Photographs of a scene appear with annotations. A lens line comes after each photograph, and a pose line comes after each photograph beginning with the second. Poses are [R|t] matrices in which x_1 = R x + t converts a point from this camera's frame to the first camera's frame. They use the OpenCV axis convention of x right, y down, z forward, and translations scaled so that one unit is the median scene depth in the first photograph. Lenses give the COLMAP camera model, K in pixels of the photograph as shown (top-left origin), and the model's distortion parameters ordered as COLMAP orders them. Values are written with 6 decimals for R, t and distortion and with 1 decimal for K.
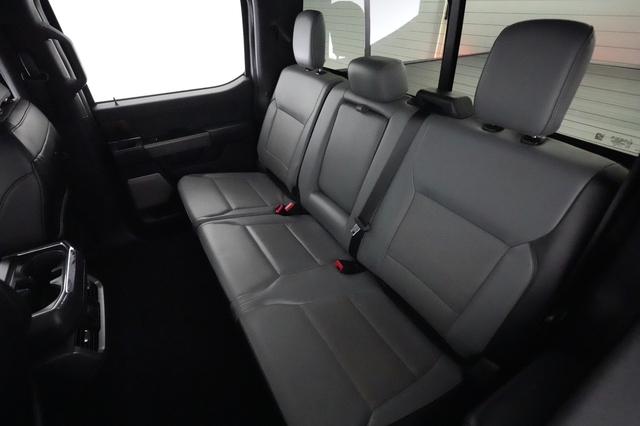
lens RADIAL K [[304.7, 0, 320.0], [0, 304.7, 213.0], [0, 0, 1]] dist [0.000751, 0.000529]
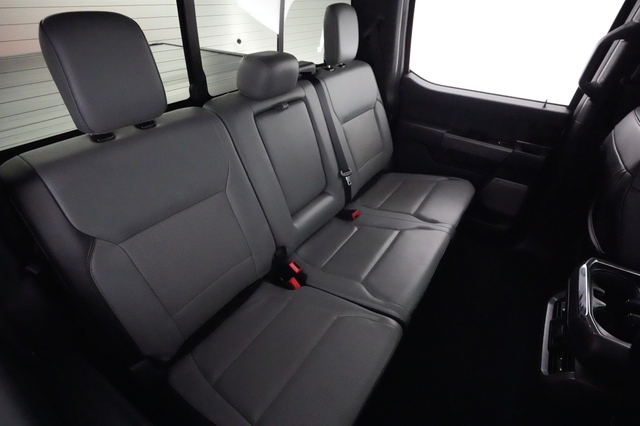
lens RADIAL K [[304.7, 0, 320.0], [0, 304.7, 213.0], [0, 0, 1]] dist [0.000751, 0.000529]
pose [[-0.409966, -0.536338, 0.737746, -0.707185], [0.513703, 0.532586, 0.672653, -0.661429], [-0.753682, 0.654747, 0.057176, 0.945659]]
